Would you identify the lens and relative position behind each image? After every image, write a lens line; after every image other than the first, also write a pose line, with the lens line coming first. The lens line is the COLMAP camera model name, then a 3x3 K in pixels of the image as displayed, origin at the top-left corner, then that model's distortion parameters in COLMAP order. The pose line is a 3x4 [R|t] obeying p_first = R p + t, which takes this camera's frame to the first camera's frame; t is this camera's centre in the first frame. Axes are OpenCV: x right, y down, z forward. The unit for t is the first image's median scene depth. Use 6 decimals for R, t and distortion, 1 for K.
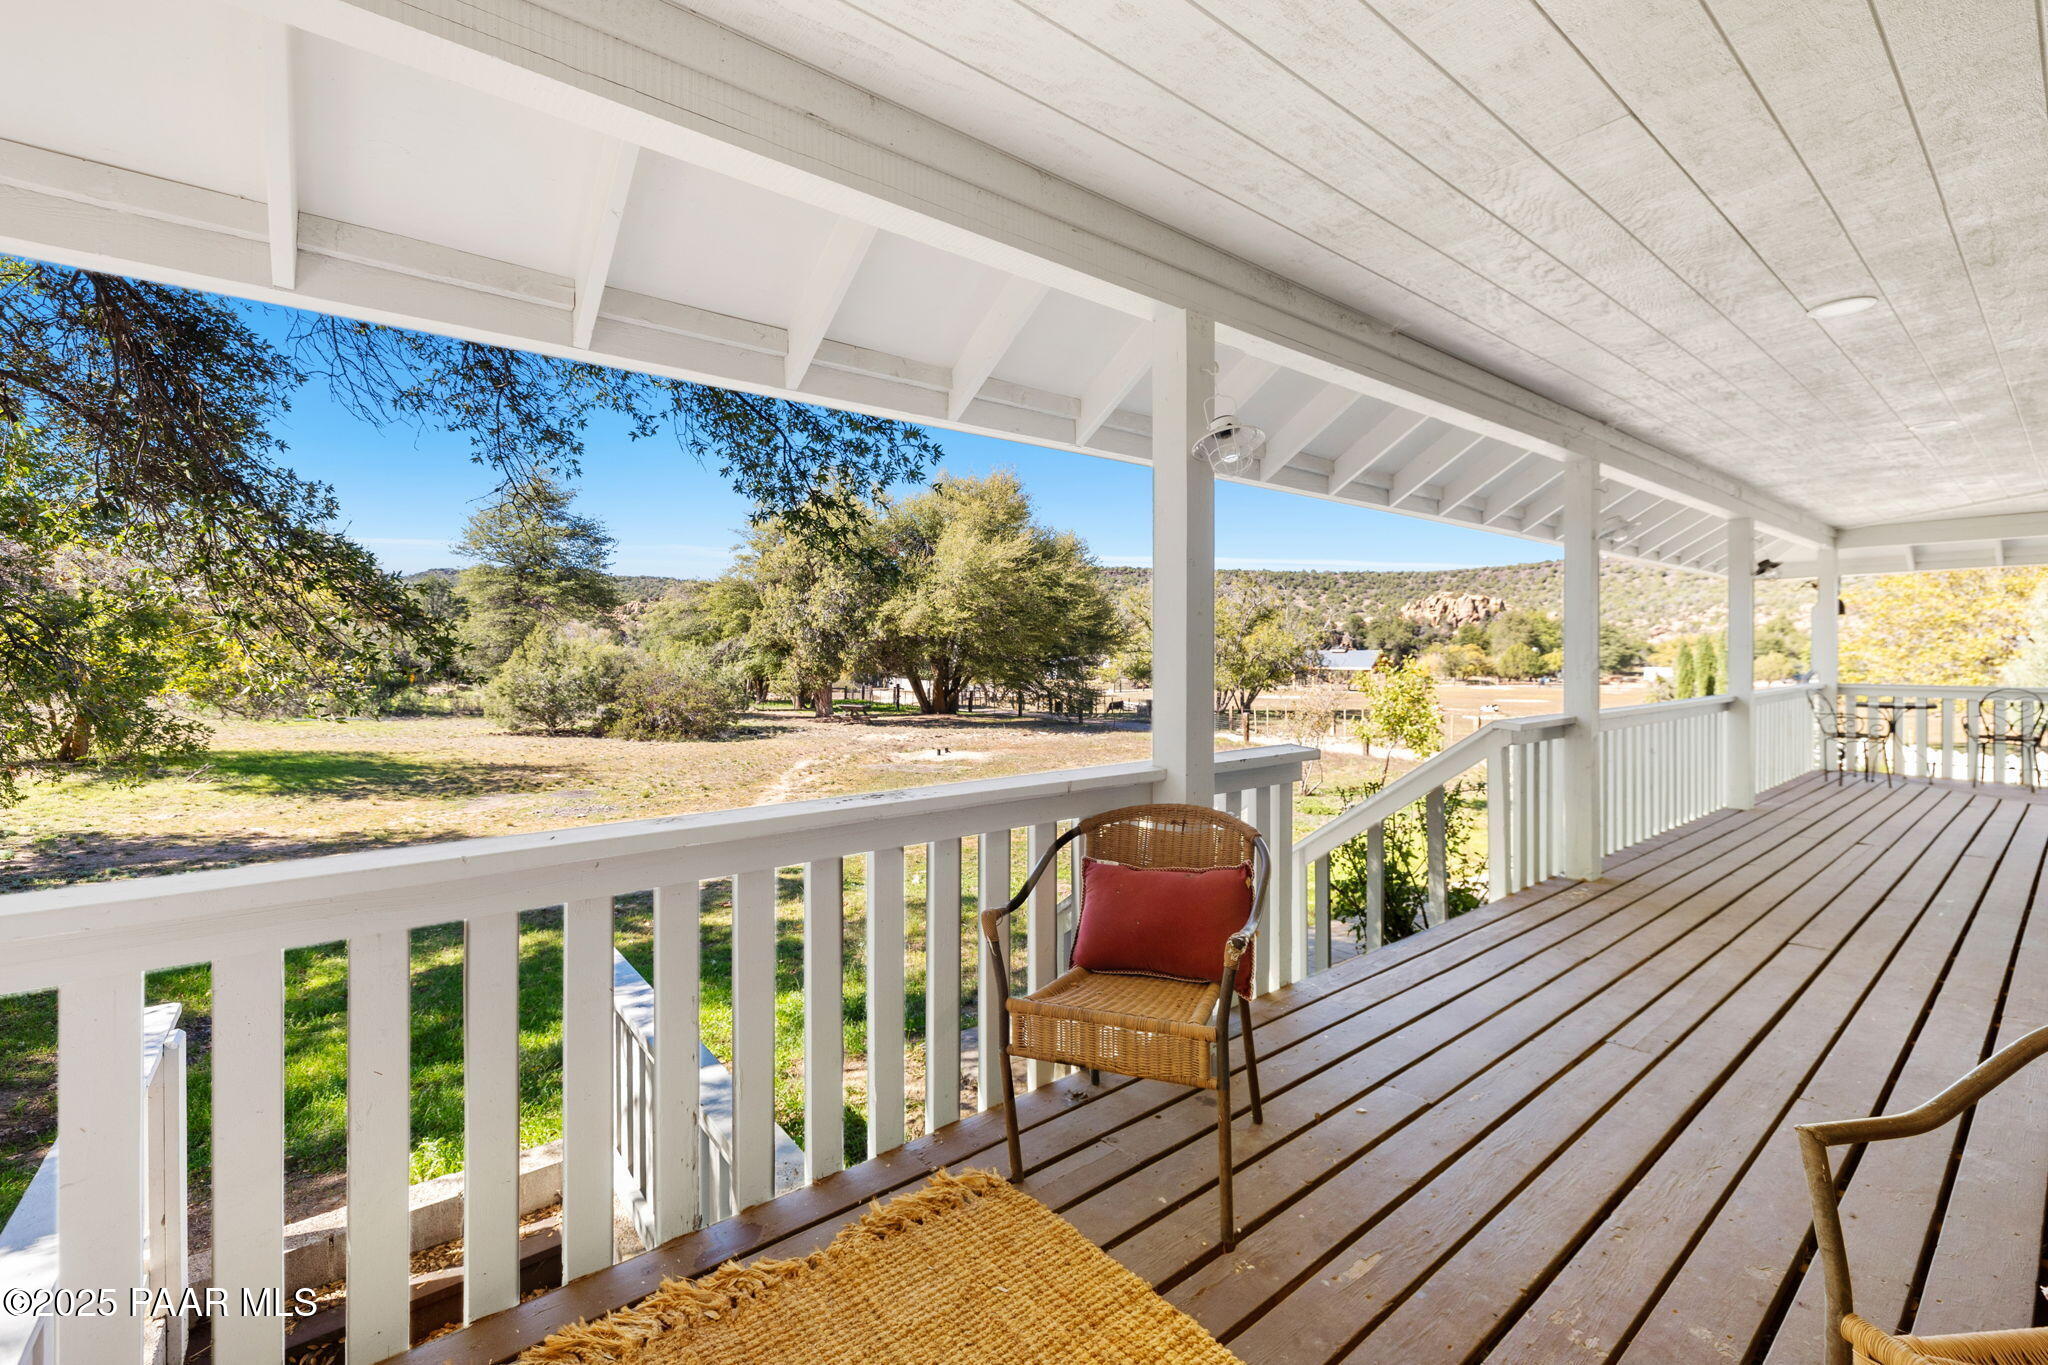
lens RADIAL K [[850.6, 0, 1024.0], [0, 850.6, 682.5], [0, 0, 1]] dist [-0.000447, 0.000037]
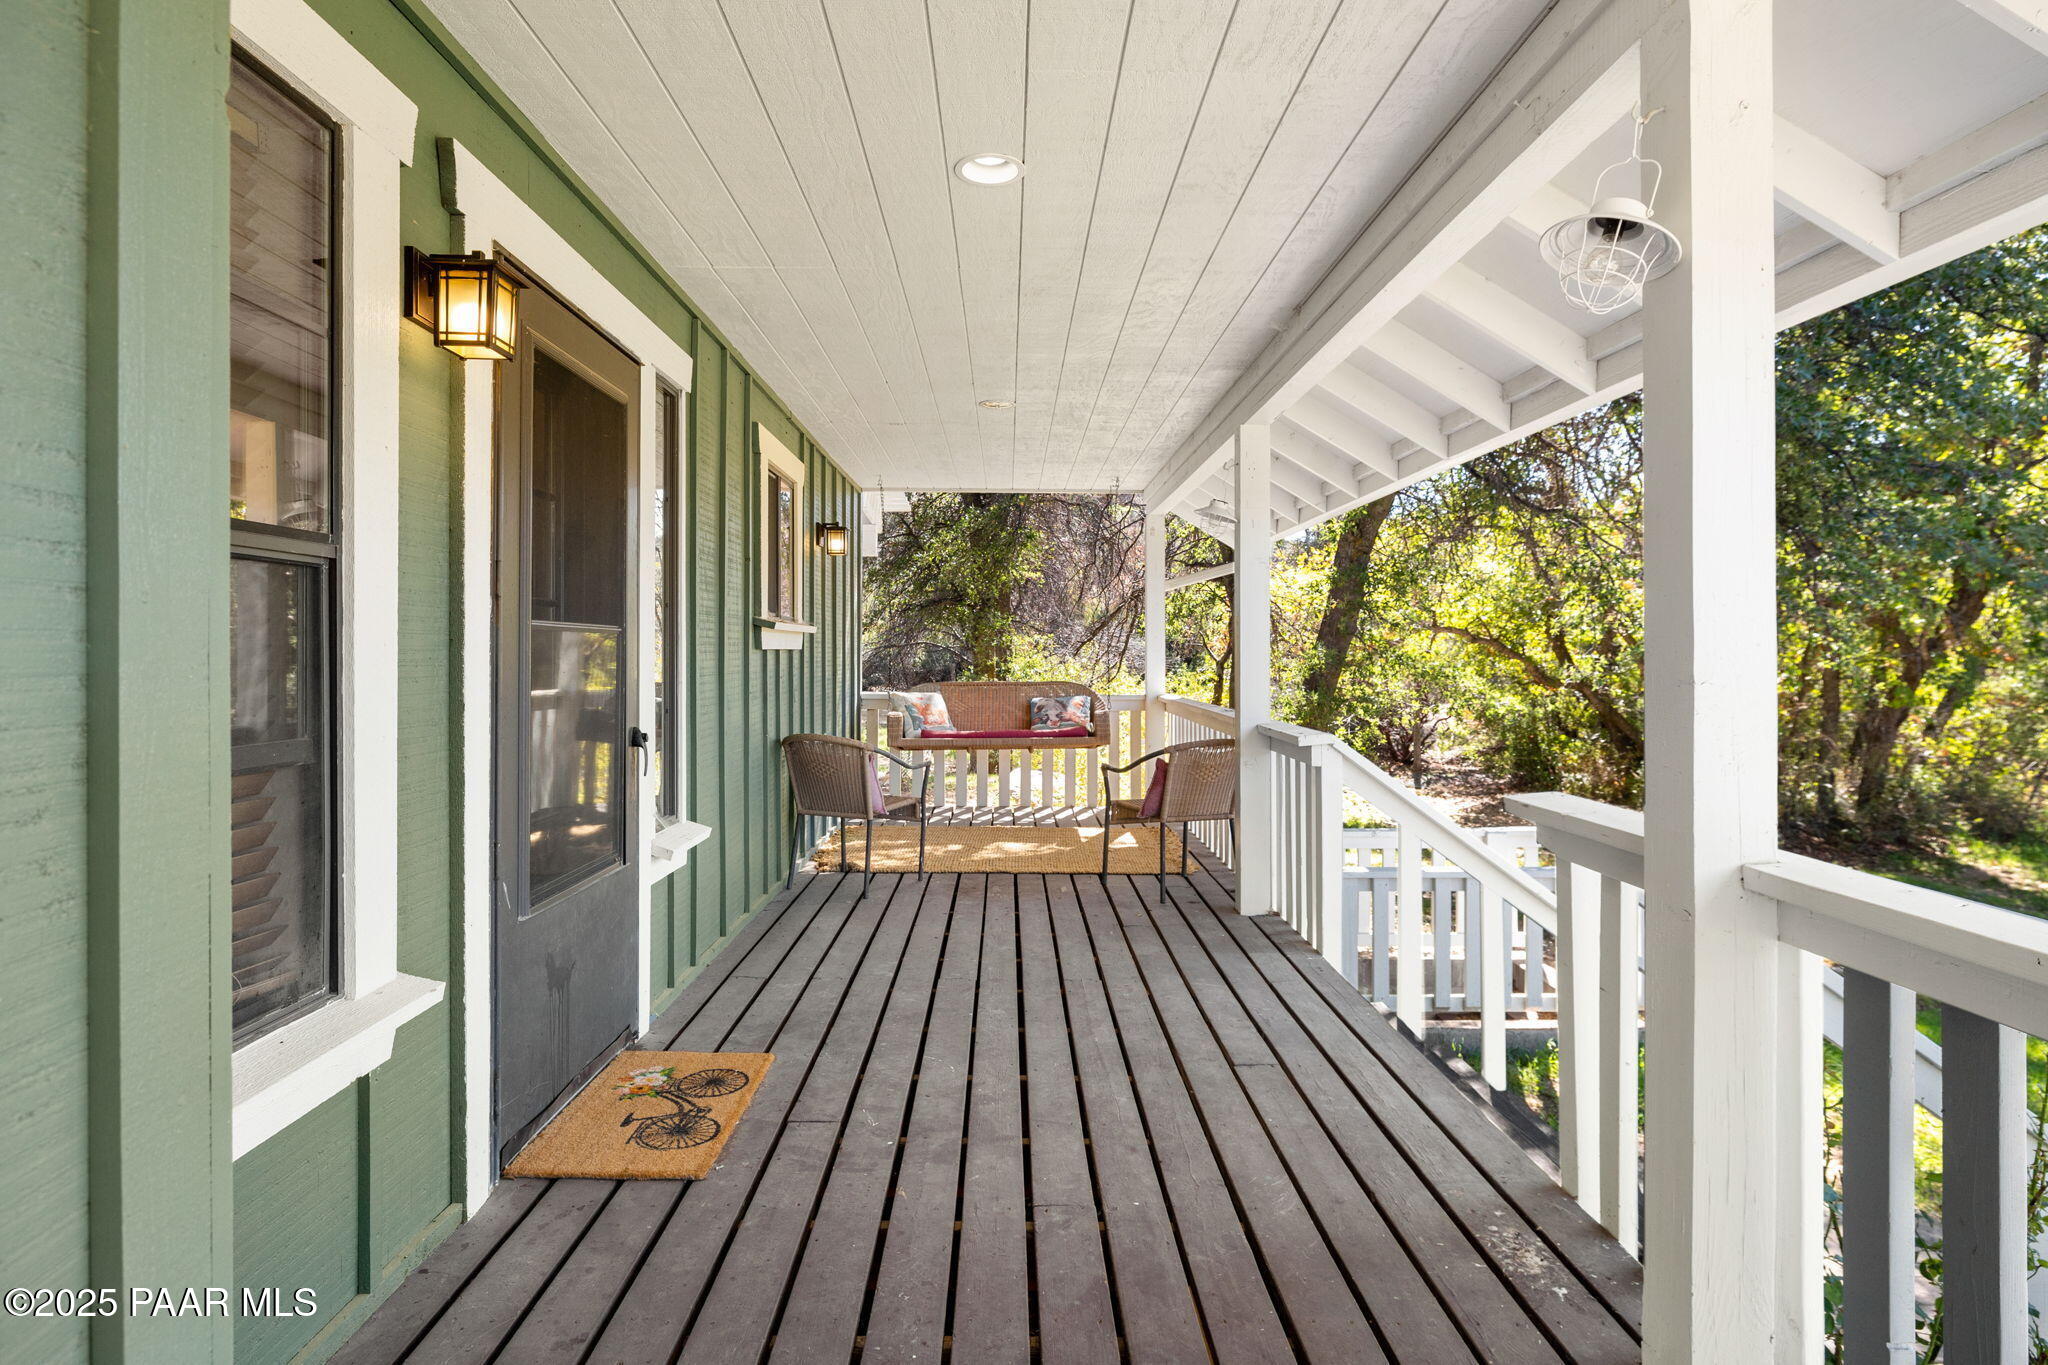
lens RADIAL K [[850.6, 0, 1024.0], [0, 850.6, 682.5], [0, 0, 1]] dist [-0.000447, 0.000037]
pose [[-0.580816, 0.037379, -0.813177, 1.678003], [-0.000280, 0.998936, 0.046117, -0.046101], [0.814035, 0.027013, -0.580187, 1.574879]]
